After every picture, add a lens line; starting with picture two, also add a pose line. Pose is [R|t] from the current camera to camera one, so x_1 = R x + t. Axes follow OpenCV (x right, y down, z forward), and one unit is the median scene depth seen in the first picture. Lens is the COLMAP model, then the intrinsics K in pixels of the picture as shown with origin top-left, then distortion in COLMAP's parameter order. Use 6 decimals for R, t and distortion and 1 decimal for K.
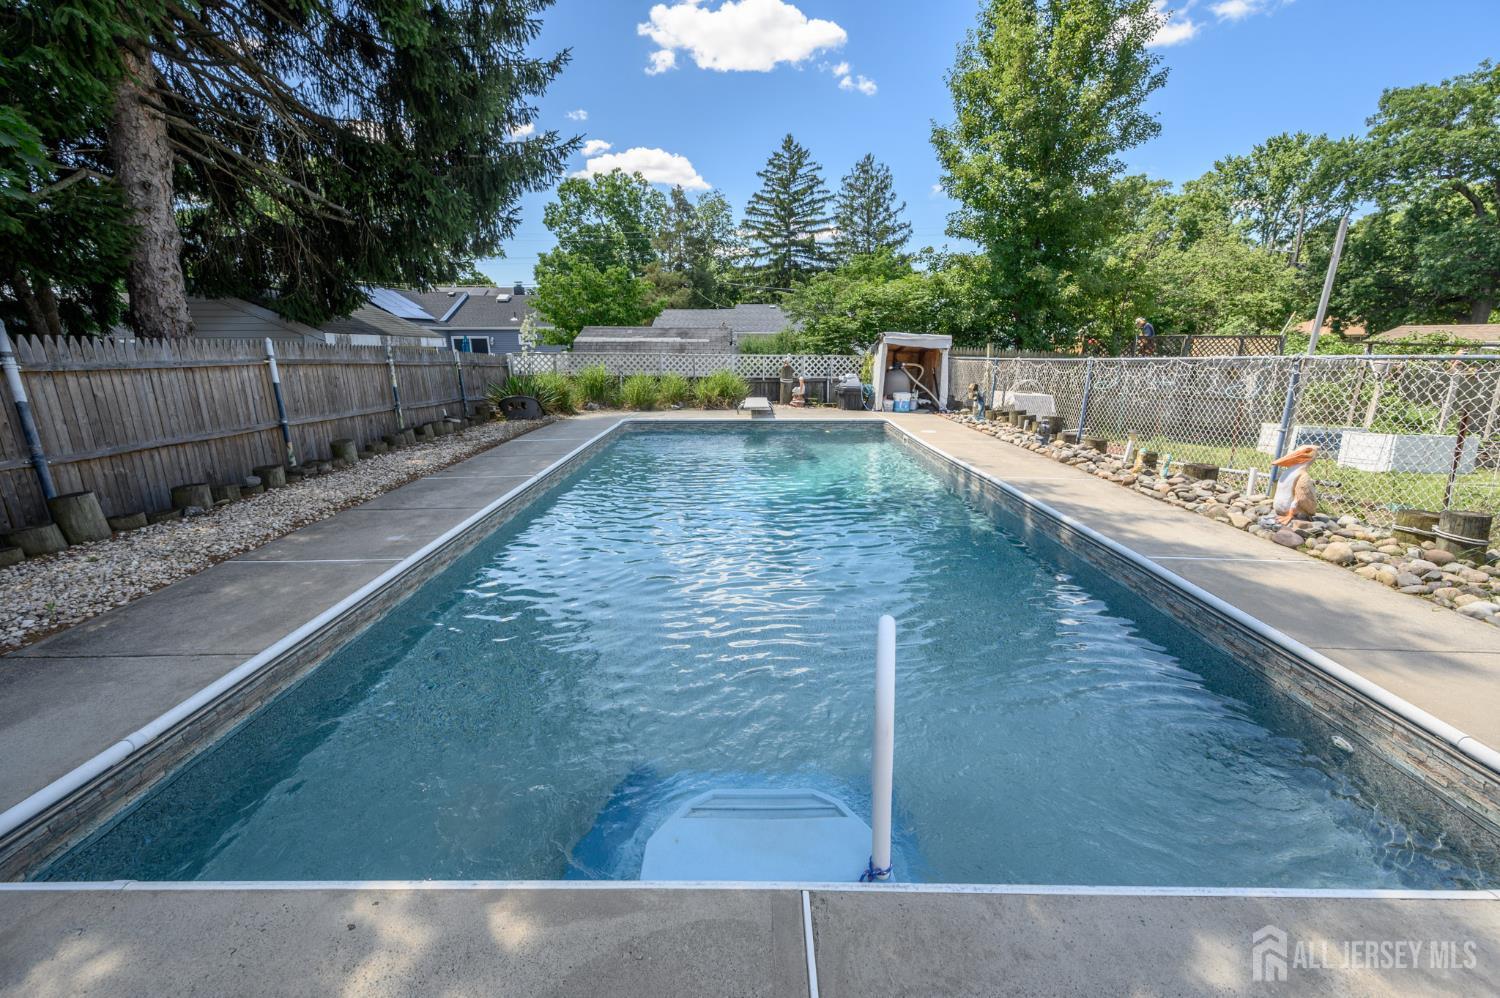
lens RADIAL K [[592.5, 0, 749.3], [0, 592.5, 498.1], [0, 0, 1]] dist [0.000685, 0.000094]
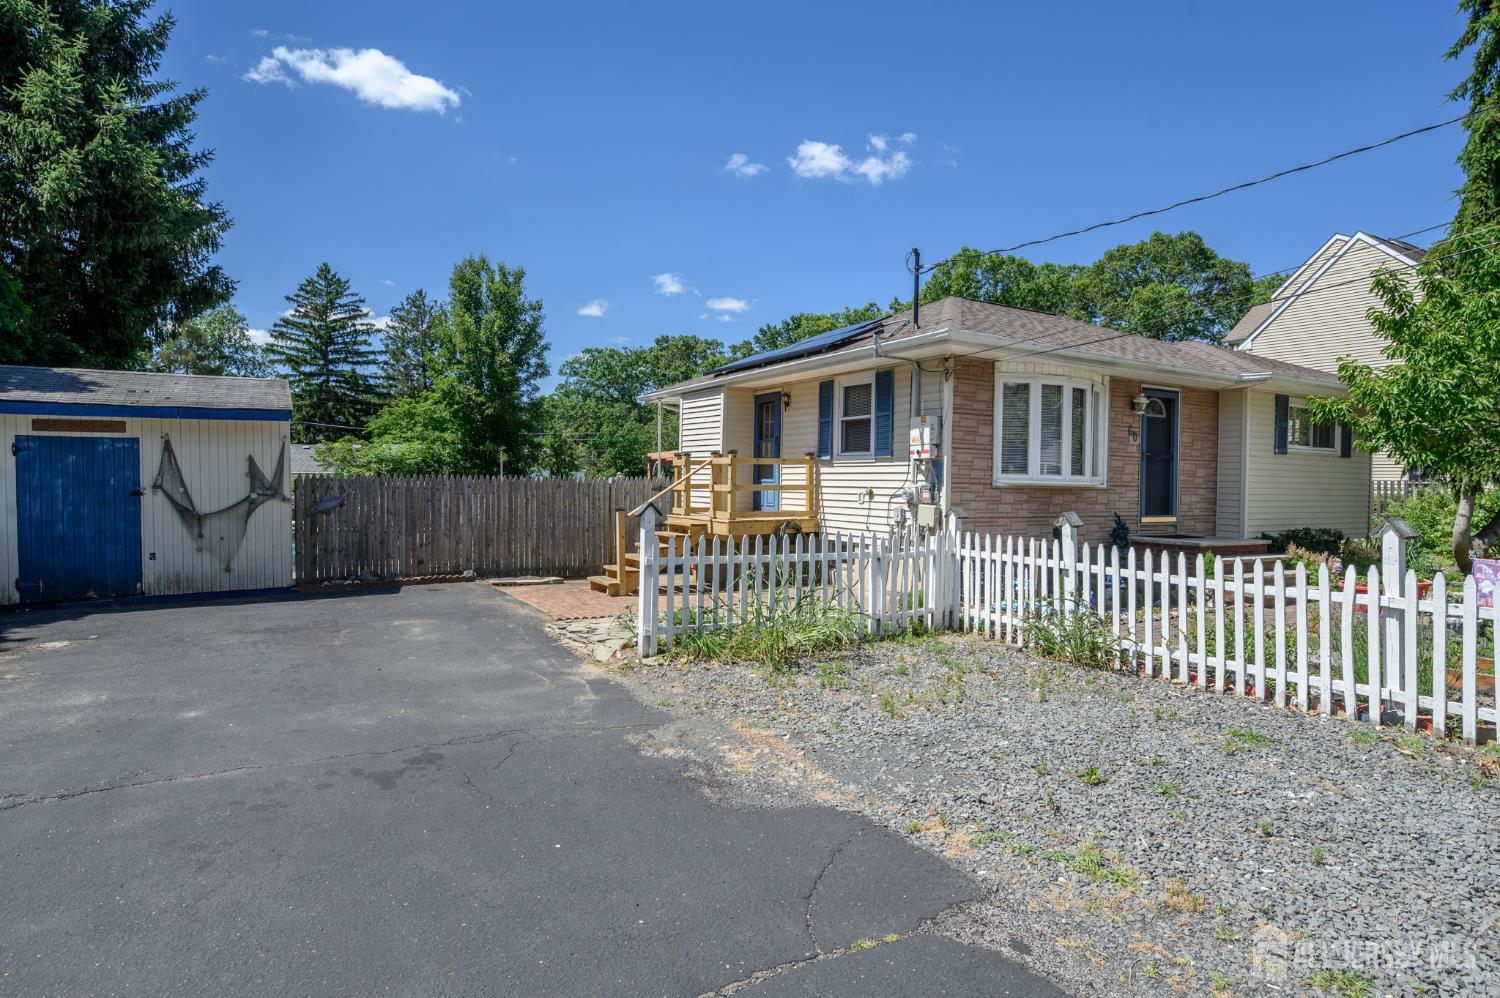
lens RADIAL K [[796.7, 0, 750.0], [0, 796.7, 499.0], [0, 0, 1]] dist [0.002262, -0.000270]
pose [[0.855131, 0.001354, 0.518411, -0.010915], [0.118066, 0.973209, -0.197294, 0.069619], [-0.504789, 0.229919, 0.832061, -0.284586]]
